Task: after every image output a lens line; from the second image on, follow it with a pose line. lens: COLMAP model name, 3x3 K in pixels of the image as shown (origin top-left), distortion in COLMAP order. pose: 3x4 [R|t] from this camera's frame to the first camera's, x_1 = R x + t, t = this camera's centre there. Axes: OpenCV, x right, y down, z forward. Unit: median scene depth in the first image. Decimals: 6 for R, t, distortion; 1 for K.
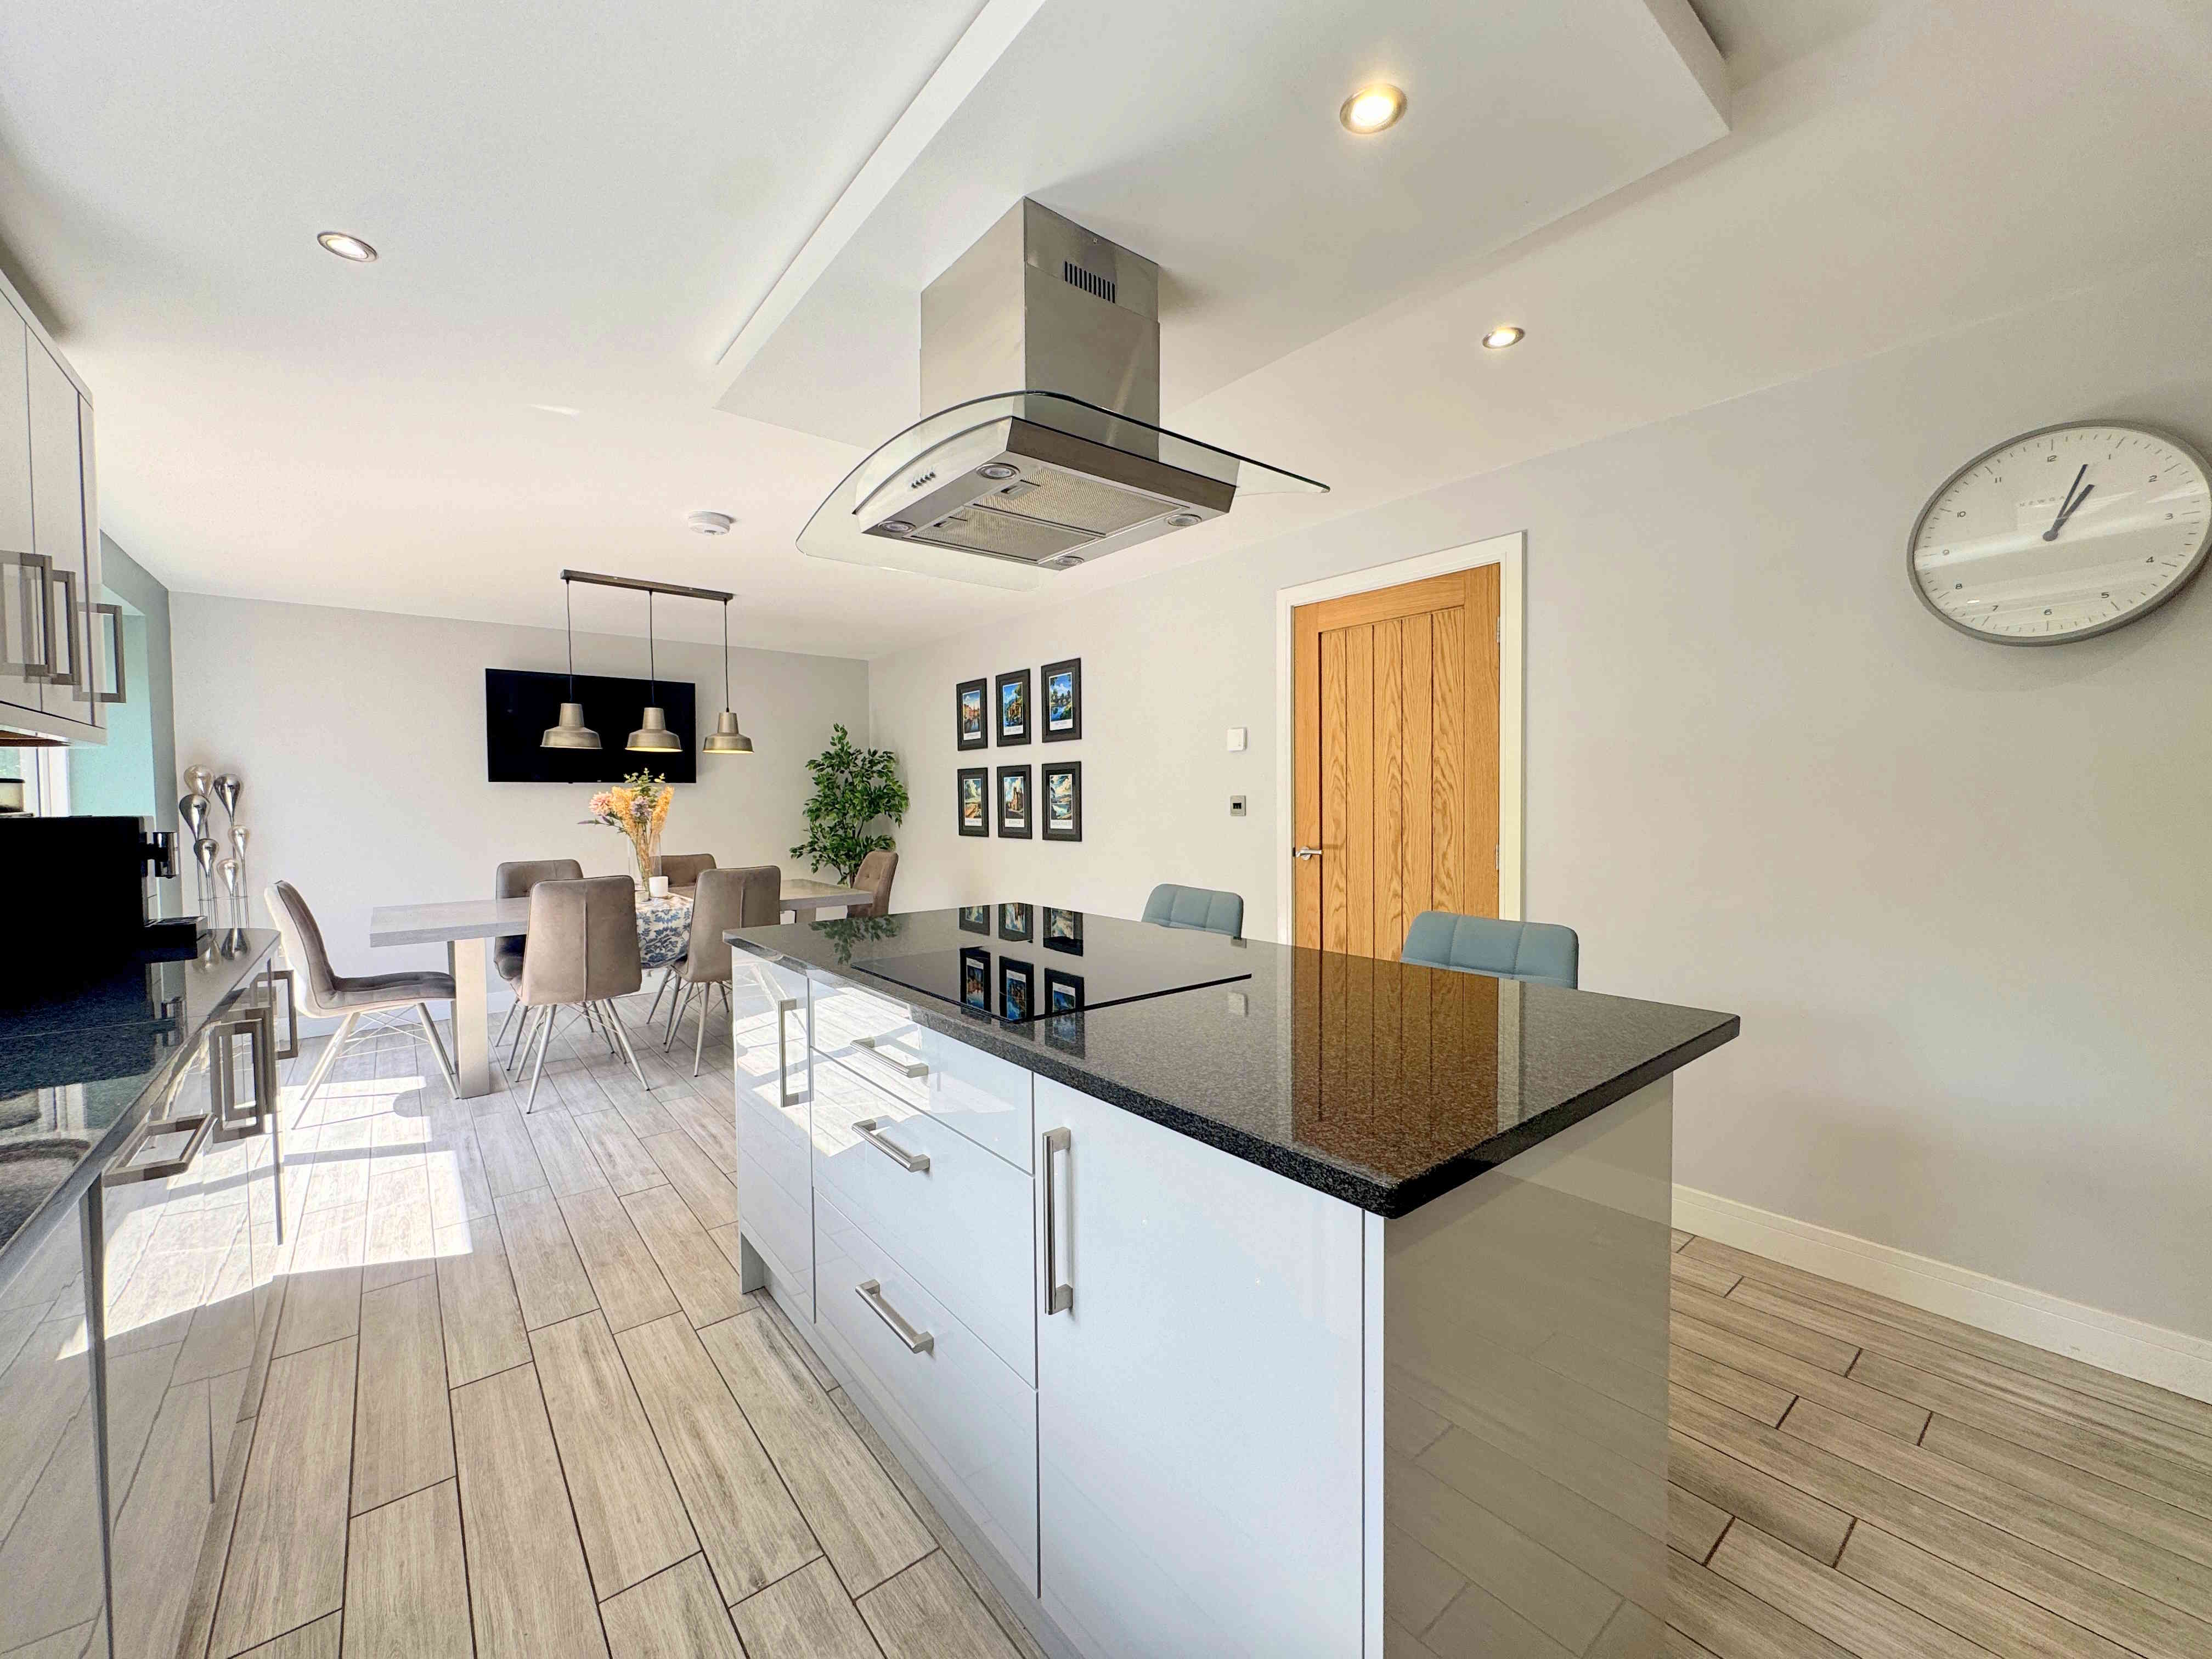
lens RADIAL K [[883.2, 0, 1107.4], [0, 883.2, 823.4], [0, 0, 1]] dist [-0.002323, 0.000835]
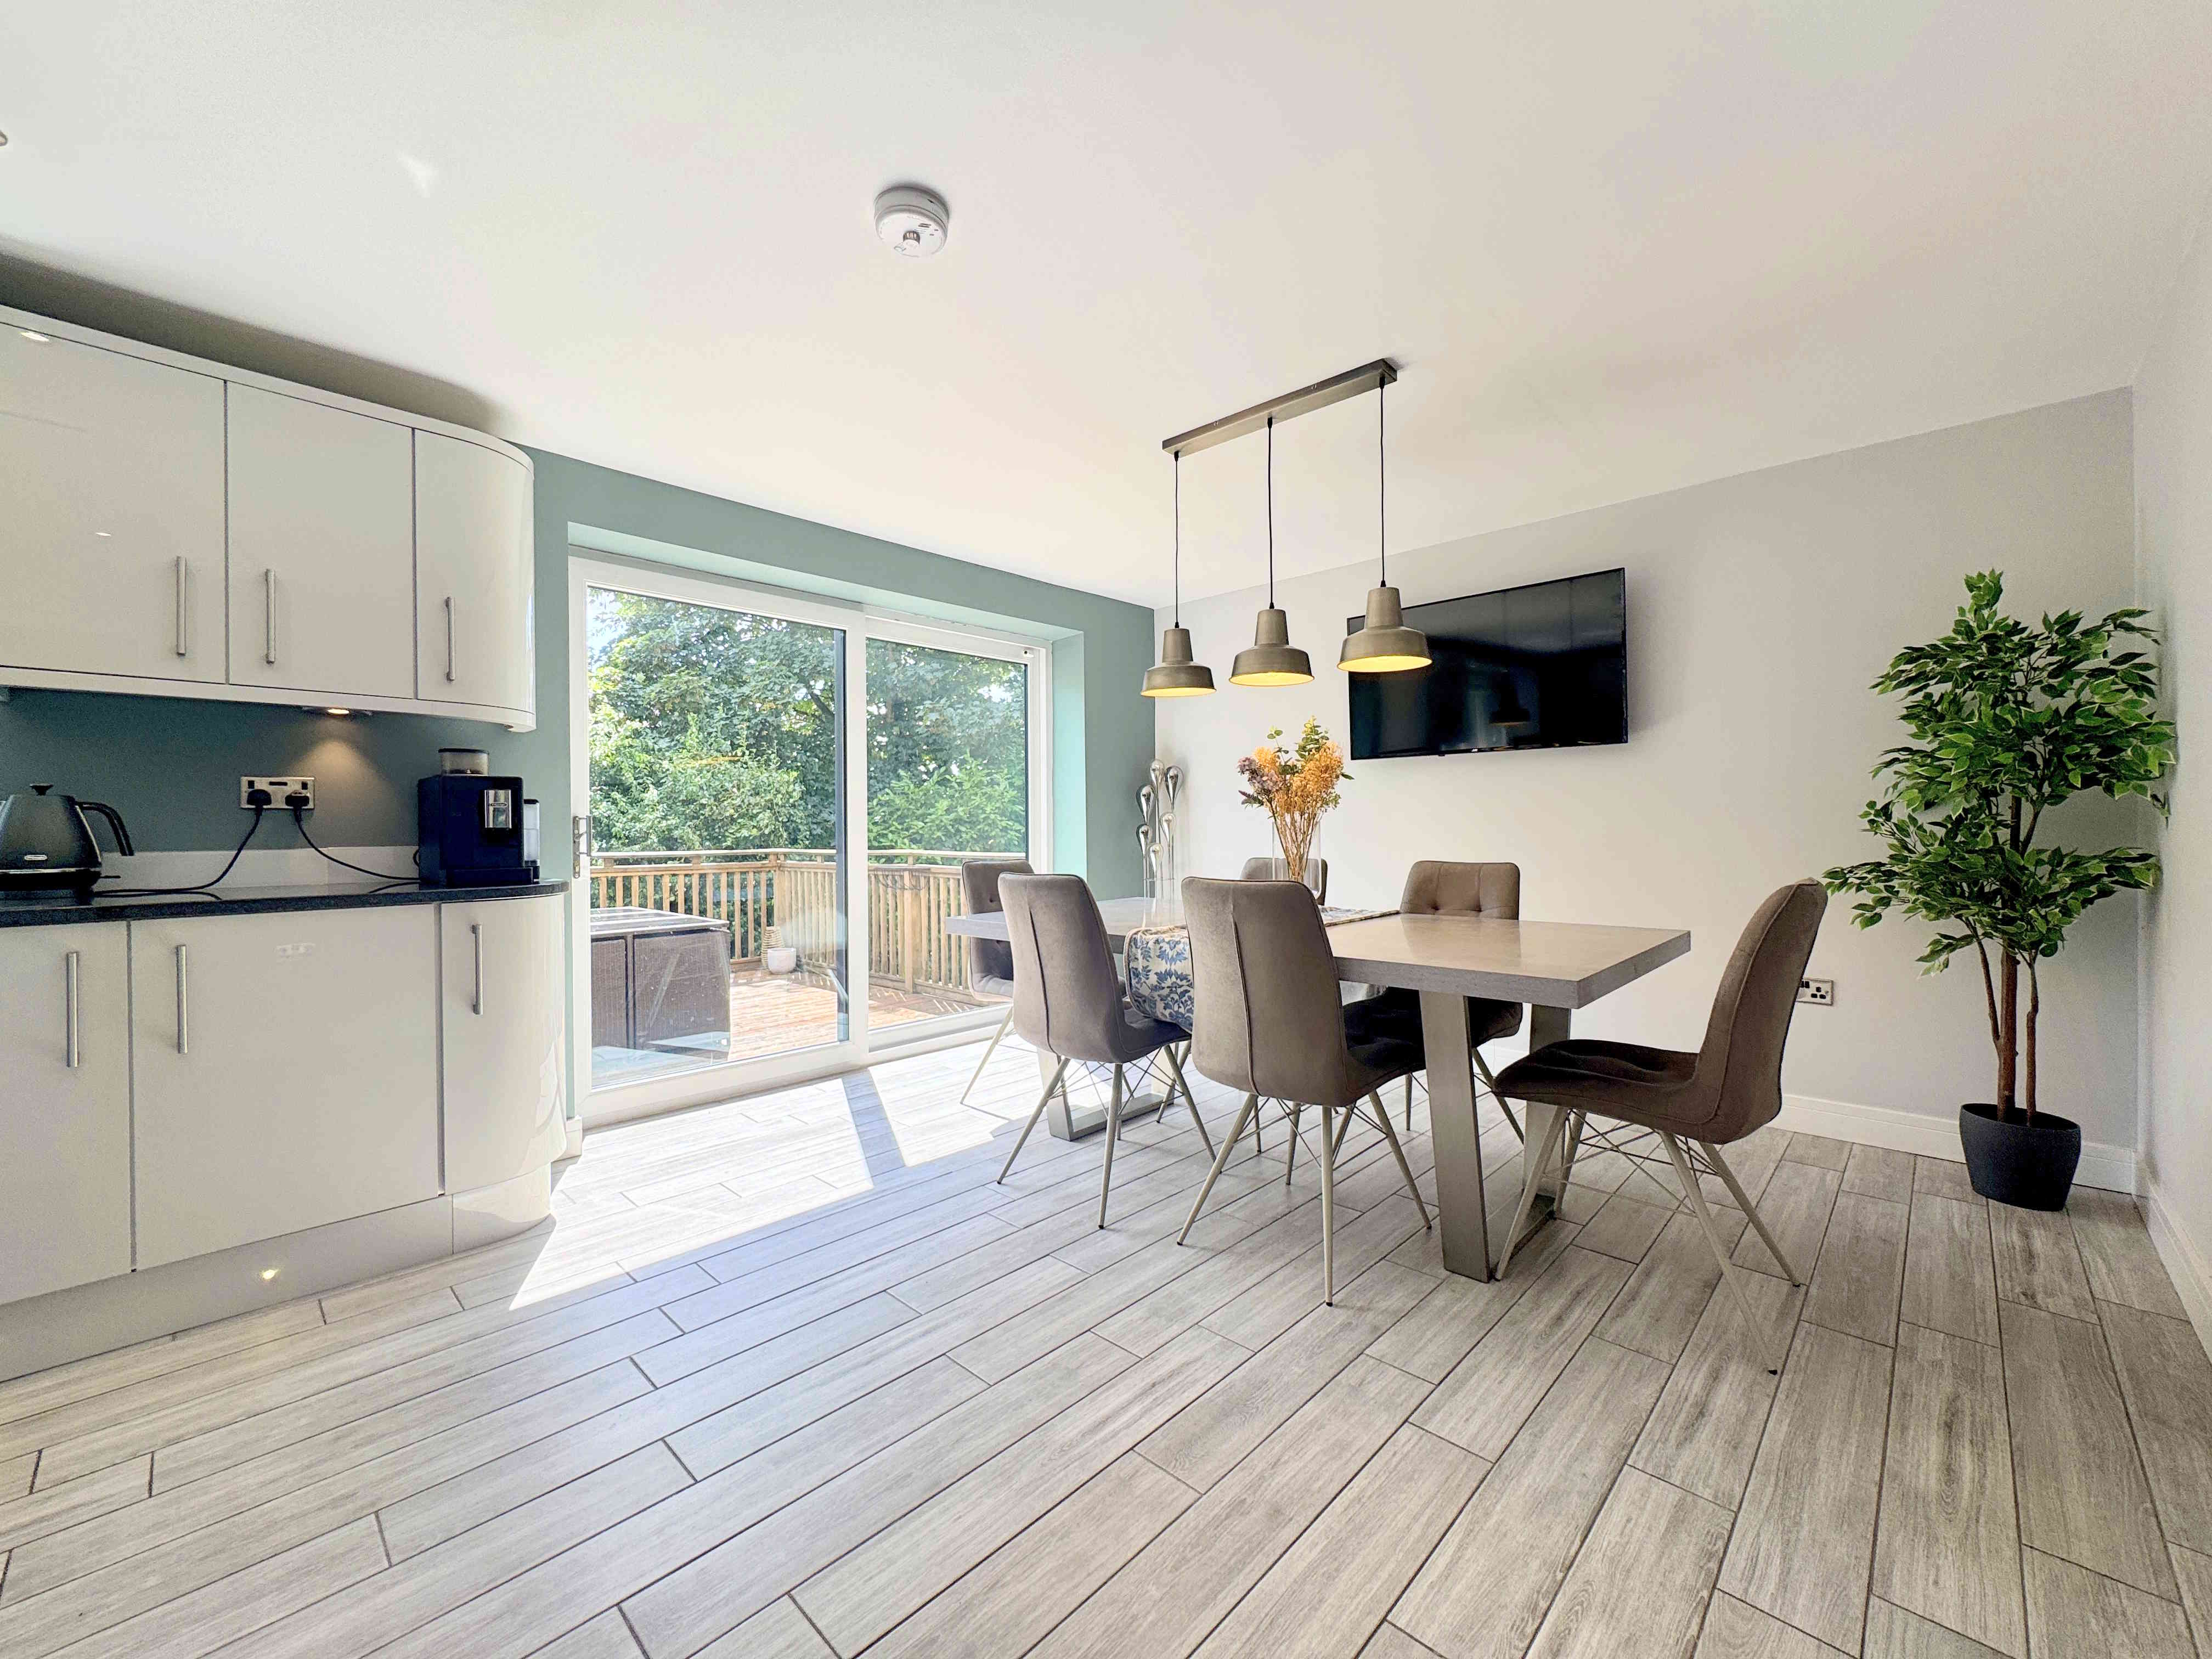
lens RADIAL K [[883.2, 0, 1104.2], [0, 883.2, 831.5], [0, 0, 1]] dist [-0.002323, 0.000835]
pose [[0.122497, 0.010880, -0.992409, 0.064110], [-0.020946, 0.999746, 0.008375, 0.015229], [0.992248, 0.019761, 0.122694, 0.666438]]
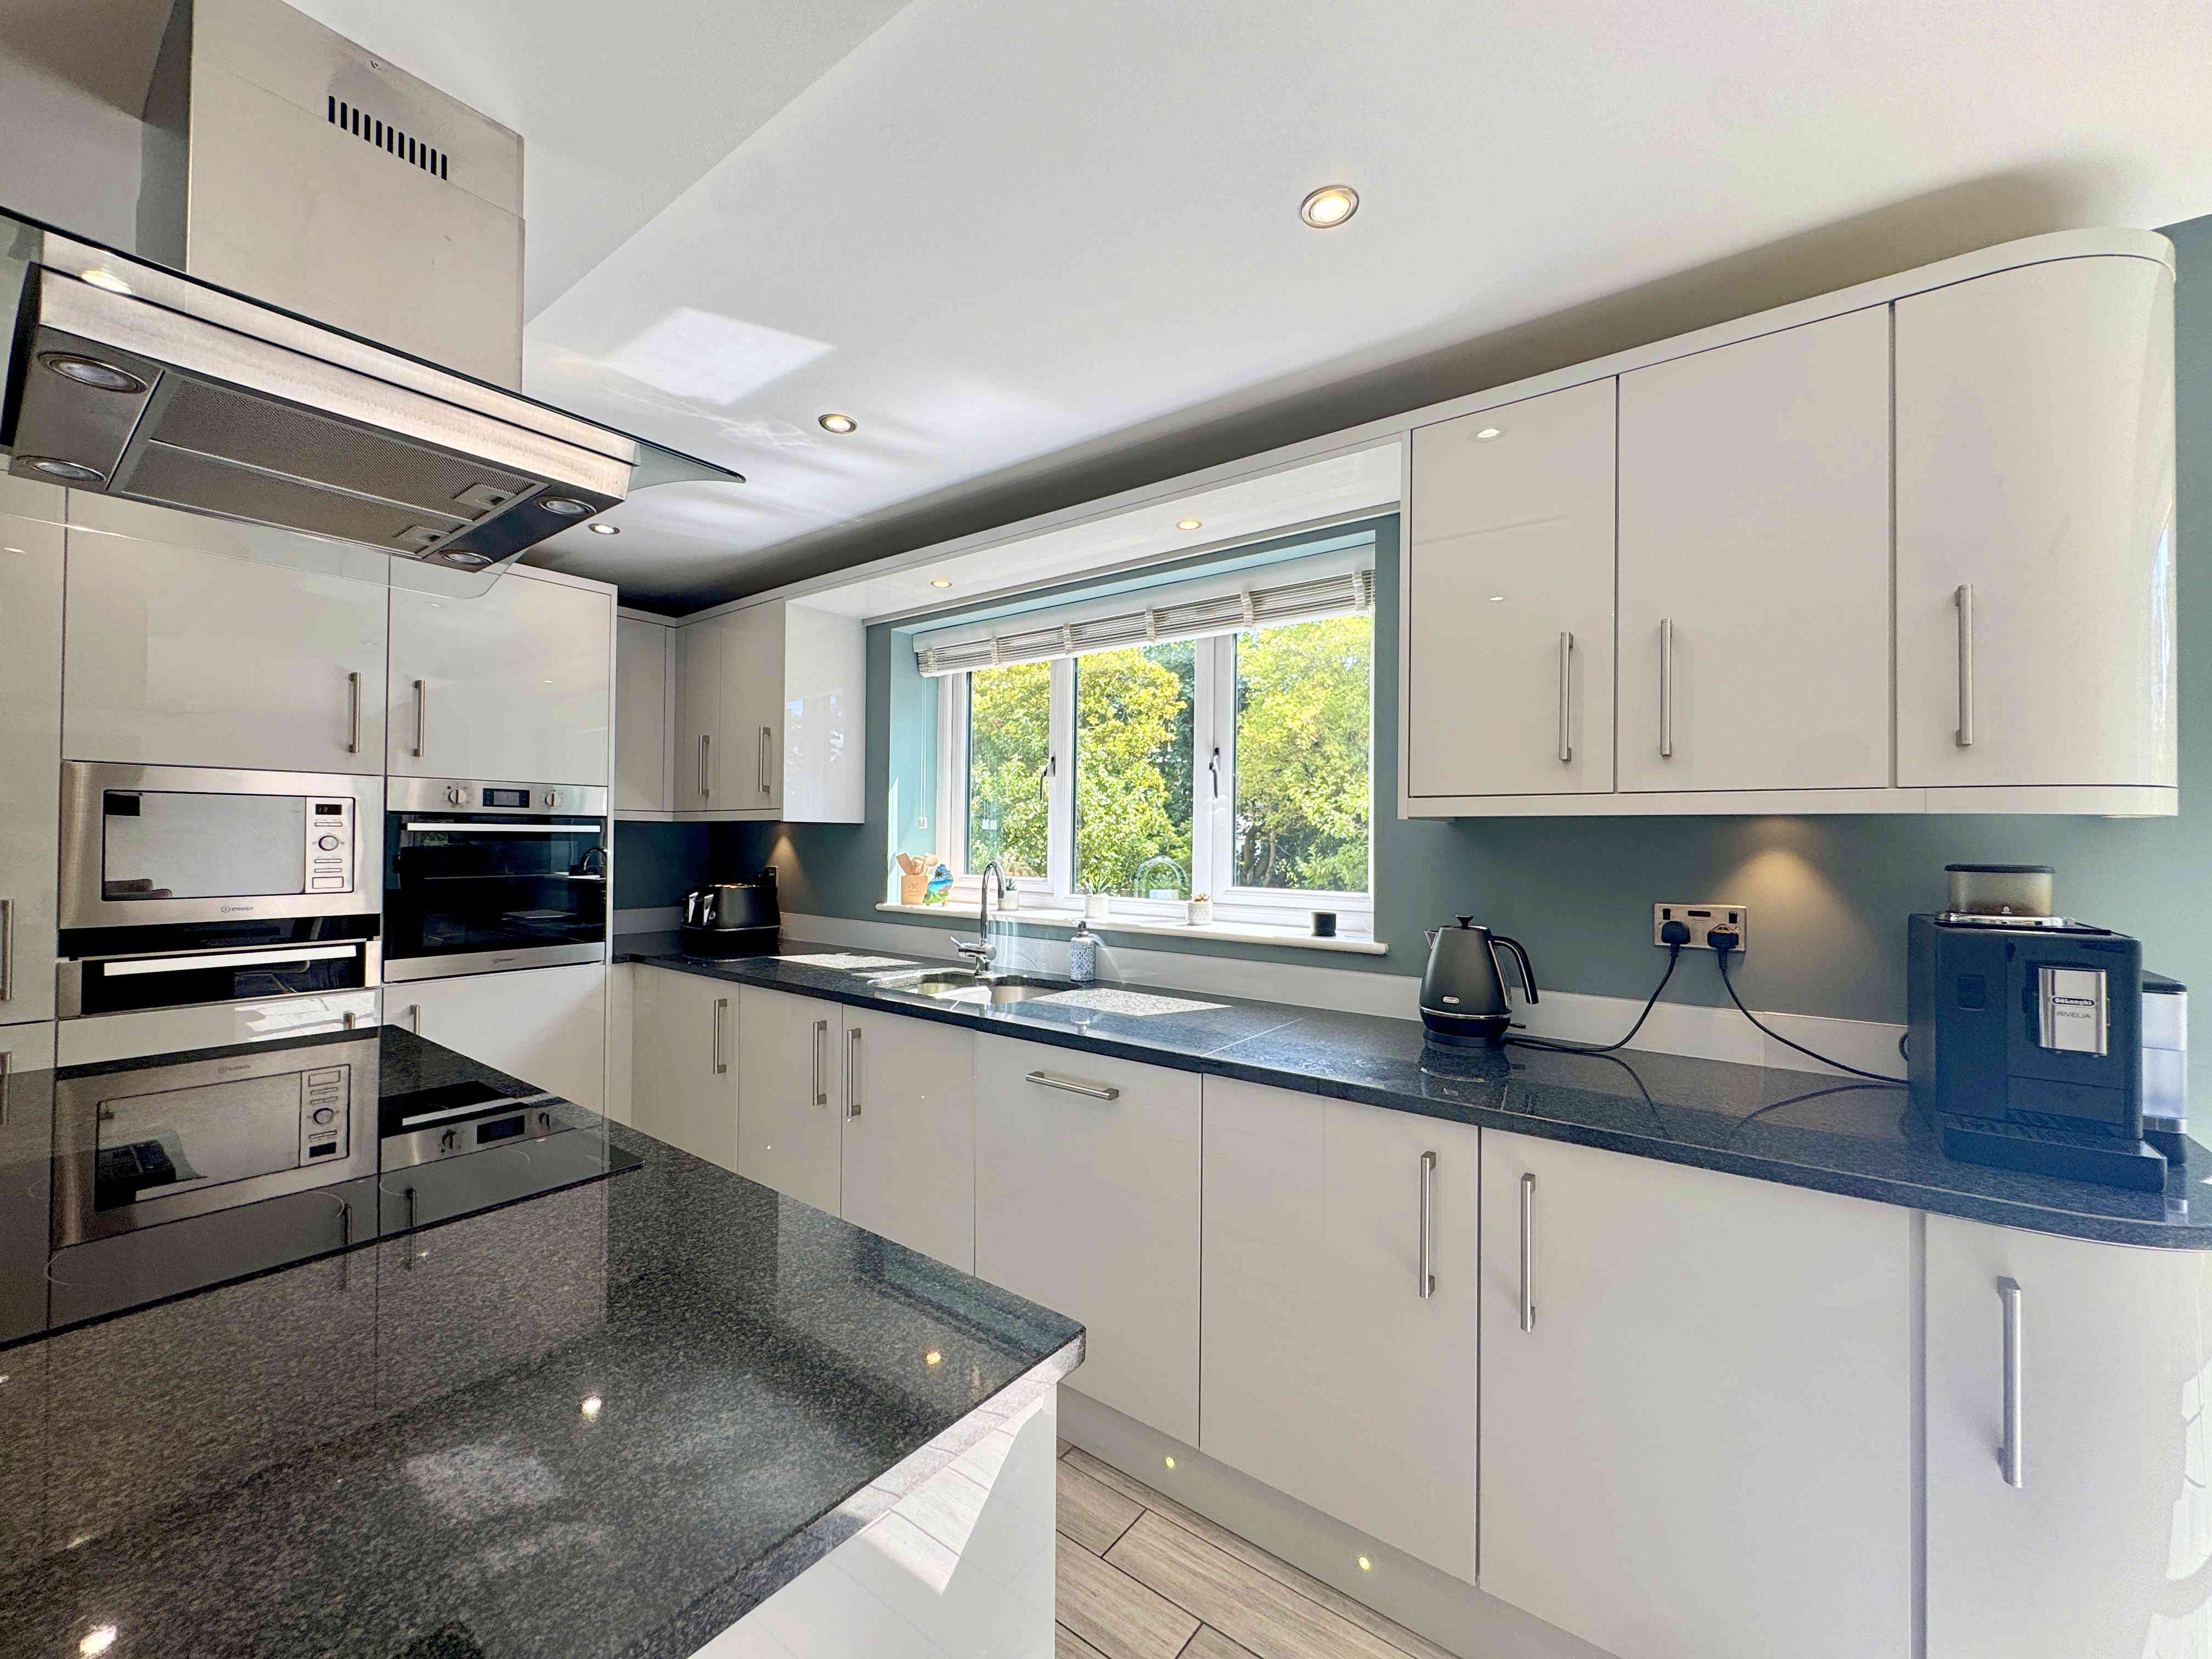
lens RADIAL K [[883.2, 0, 1105.3], [0, 883.2, 830.6], [0, 0, 1]] dist [-0.002323, 0.000835]
pose [[-0.970051, -0.003090, -0.242882, -0.150717], [-0.008027, 0.999781, 0.019340, -0.032339], [0.242769, 0.020710, -0.969863, 0.559091]]
